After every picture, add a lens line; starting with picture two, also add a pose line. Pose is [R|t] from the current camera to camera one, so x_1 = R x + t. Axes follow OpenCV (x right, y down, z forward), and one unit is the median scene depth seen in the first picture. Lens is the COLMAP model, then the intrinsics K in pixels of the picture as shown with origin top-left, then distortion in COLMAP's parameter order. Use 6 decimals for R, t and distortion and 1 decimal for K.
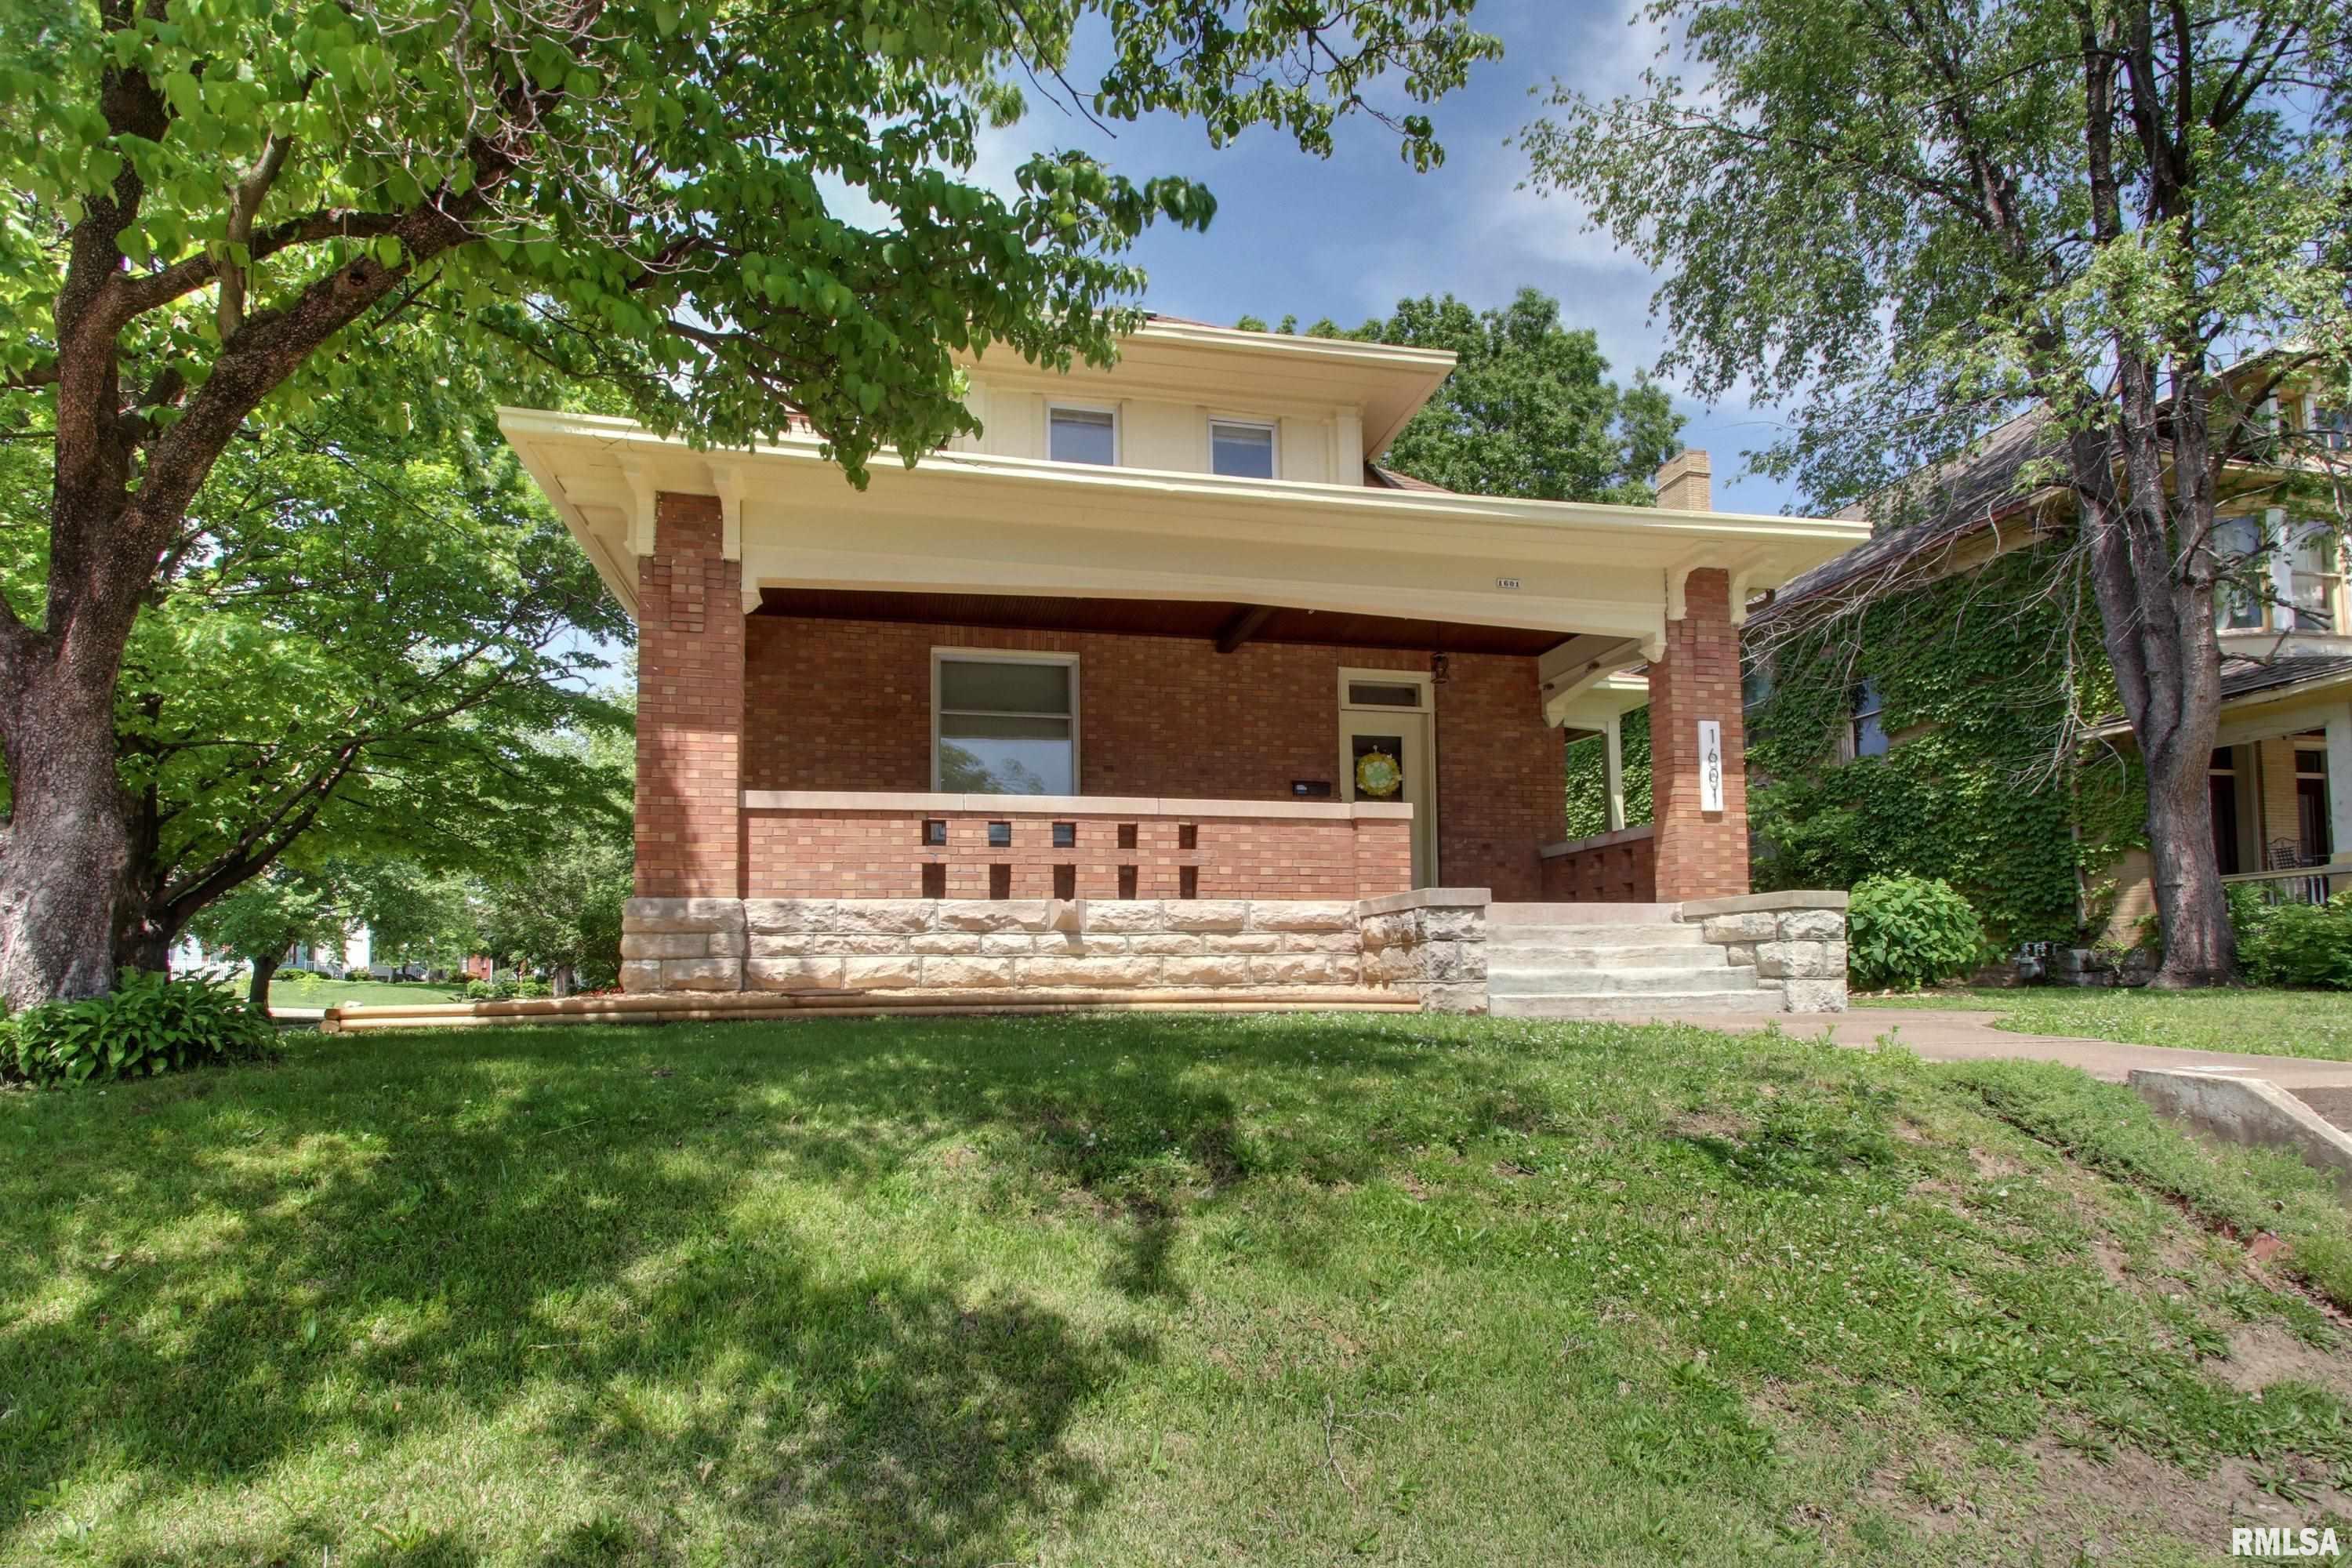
lens RADIAL K [[1125.6, 0, 1092.1], [0, 1125.6, 902.6], [0, 0, 1]] dist [0.004210, -0.012759]
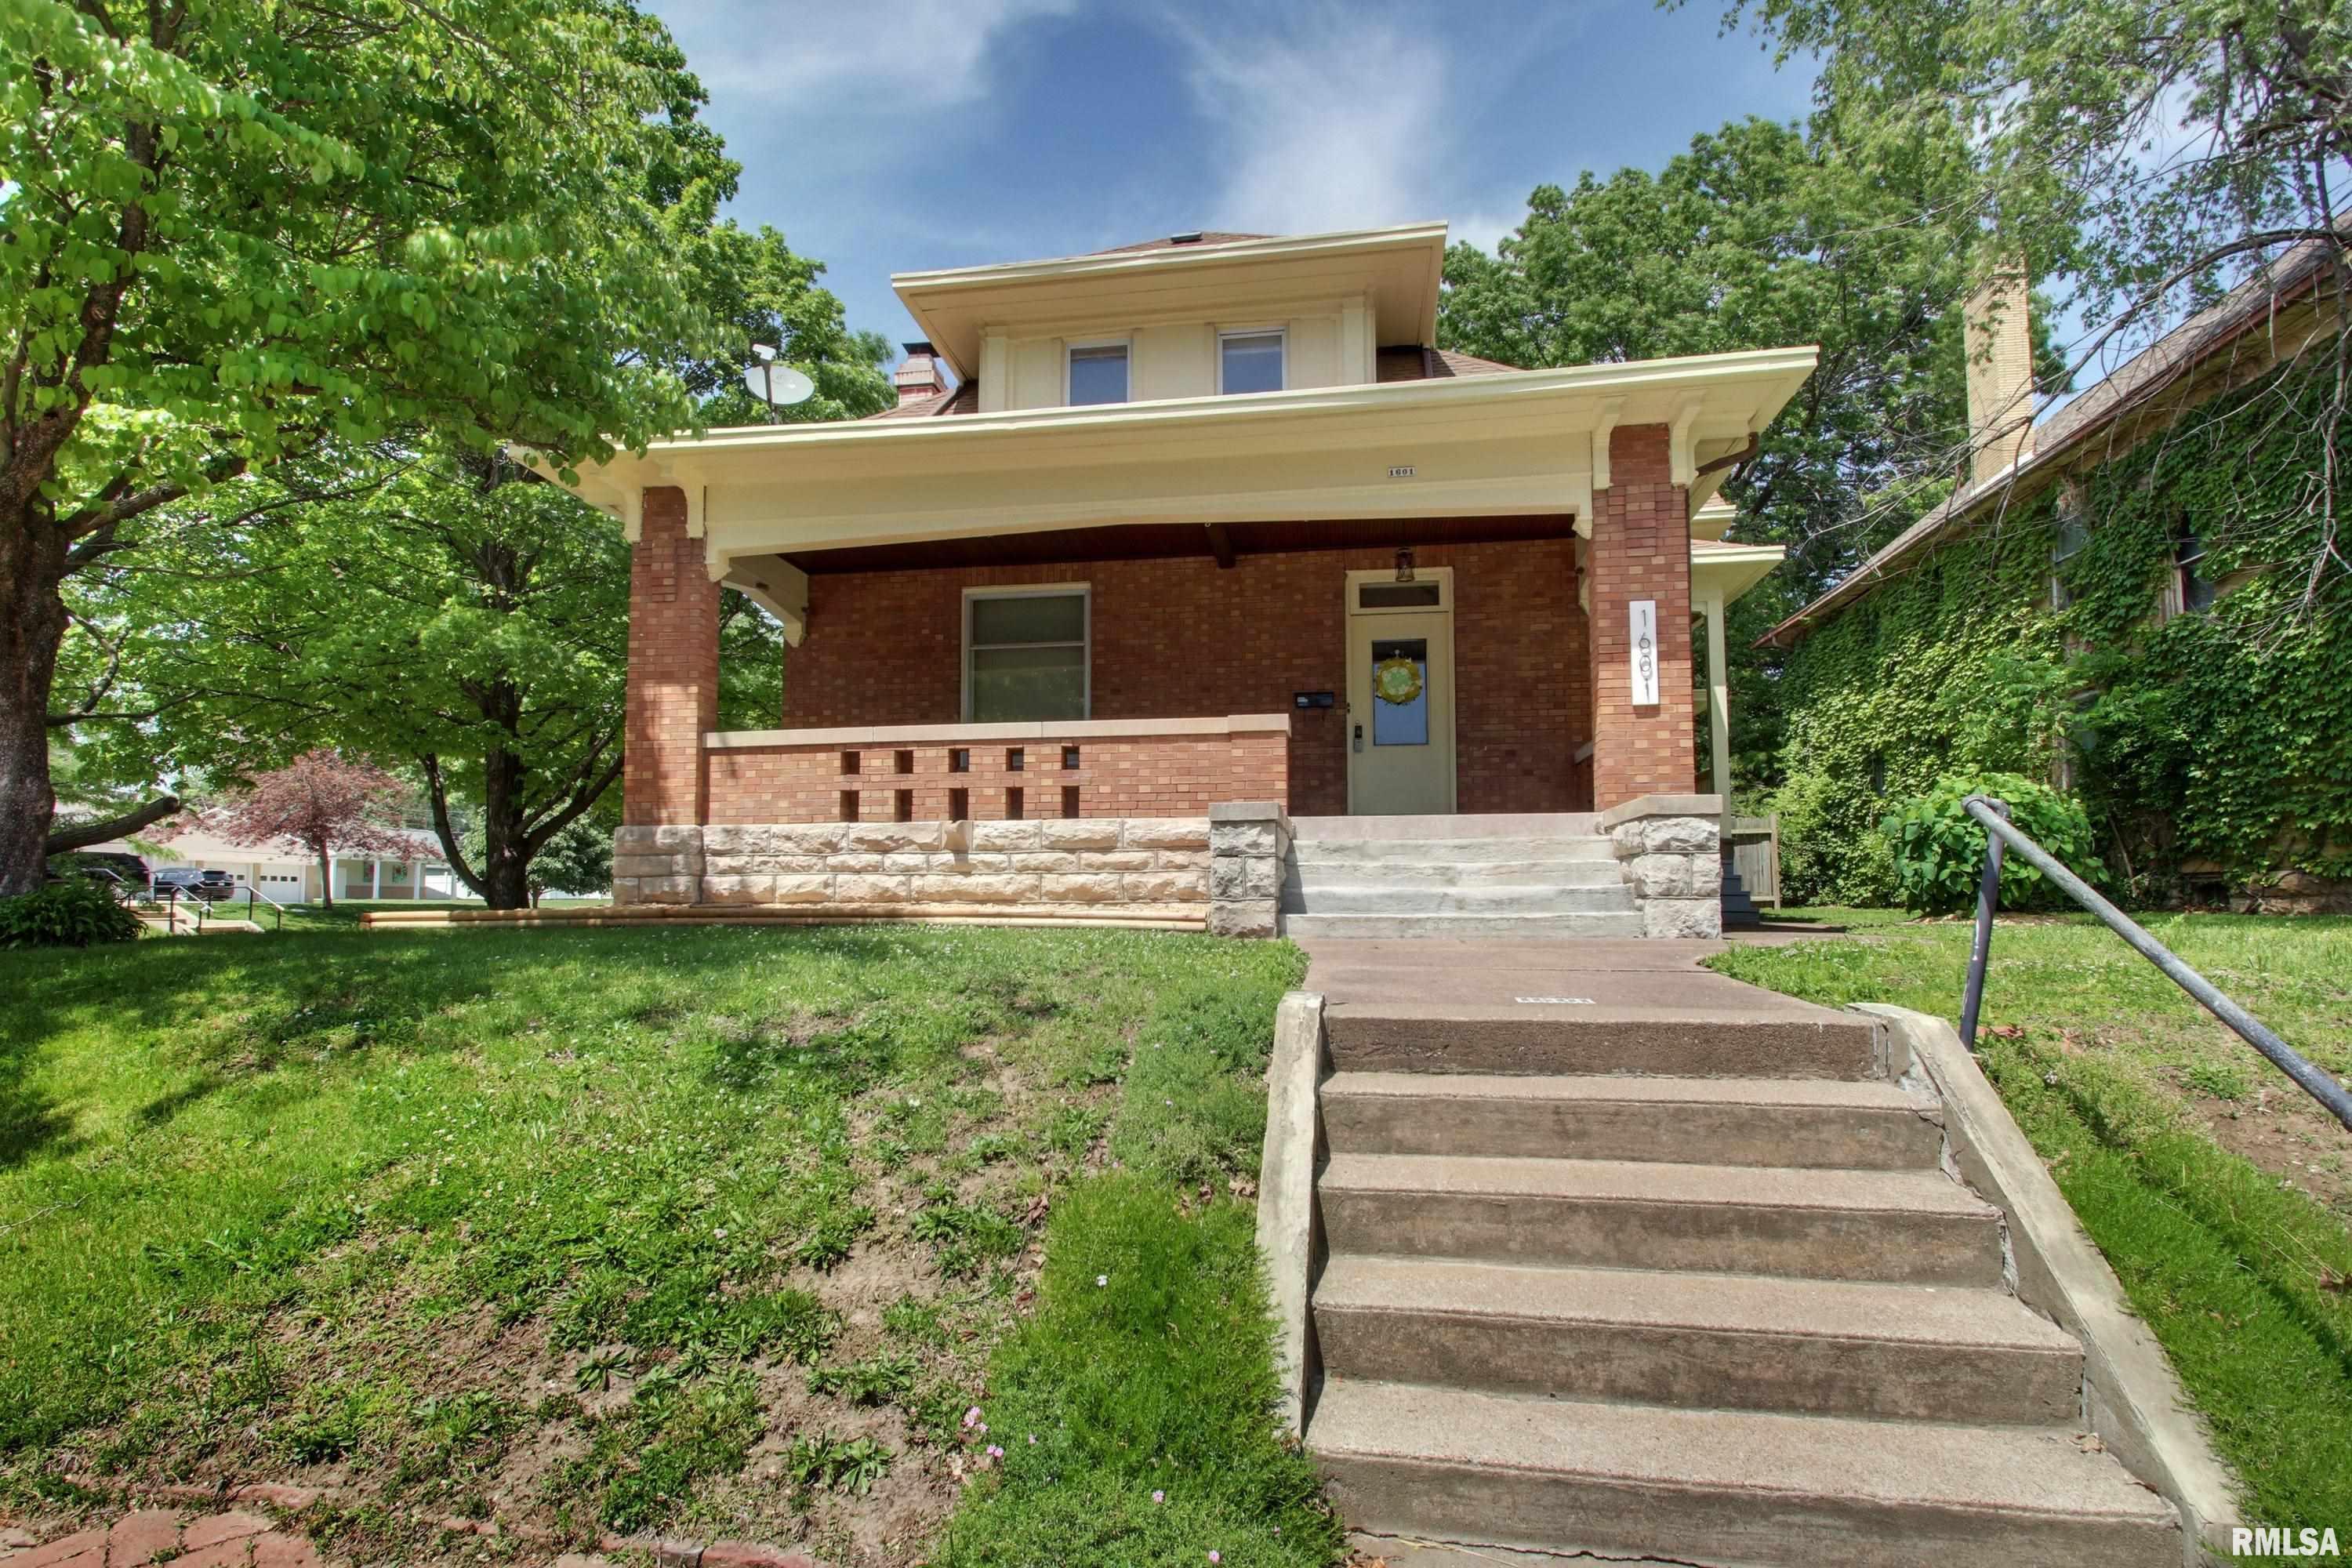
lens RADIAL K [[1125.6, 0, 1094.1], [0, 1125.6, 812.9], [0, 0, 1]] dist [0.004210, -0.012759]
pose [[0.936600, -0.020725, -0.349788, 0.468237], [0.017494, 0.999770, -0.012395, 0.005242], [0.349964, 0.005490, 0.936747, 0.044053]]
